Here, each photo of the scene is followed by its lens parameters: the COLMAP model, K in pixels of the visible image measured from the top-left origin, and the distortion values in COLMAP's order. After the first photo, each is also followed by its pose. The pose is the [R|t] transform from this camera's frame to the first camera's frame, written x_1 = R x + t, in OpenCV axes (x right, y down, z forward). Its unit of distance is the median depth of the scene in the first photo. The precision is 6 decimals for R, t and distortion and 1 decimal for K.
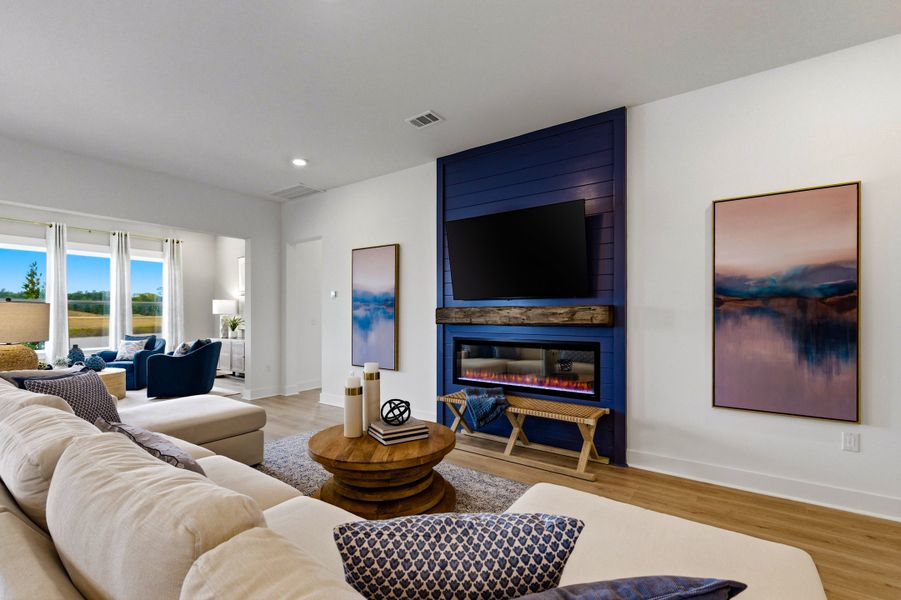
lens RADIAL K [[411.3, 0, 451.0], [0, 411.3, 316.4], [0, 0, 1]] dist [0.000162, 0.000037]
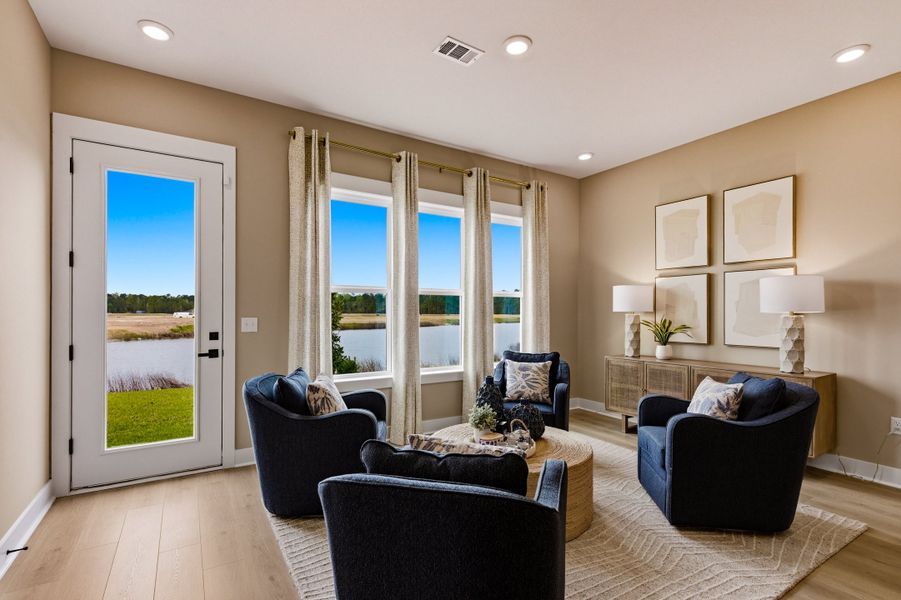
lens RADIAL K [[437.0, 0, 453.0], [0, 437.0, 312.8], [0, 0, 1]] dist [0.035019, 0.000148]
pose [[0.925936, 0.006518, -0.377625, -0.646374], [-0.006457, 0.999978, 0.001429, -0.003978], [0.377626, 0.001115, 0.925958, 0.442285]]
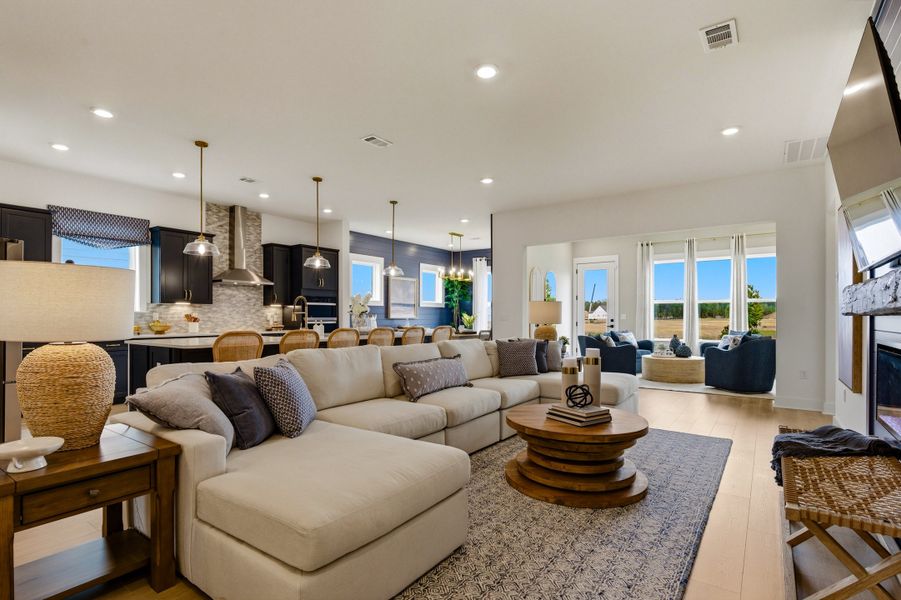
lens RADIAL K [[437.0, 0, 453.0], [0, 437.0, 312.8], [0, 0, 1]] dist [0.035019, 0.000148]
pose [[0.002111, -0.006395, -0.999977, 0.392128], [-0.004592, 0.999969, -0.006405, 0.012590], [0.999987, 0.004605, 0.002082, 0.273527]]
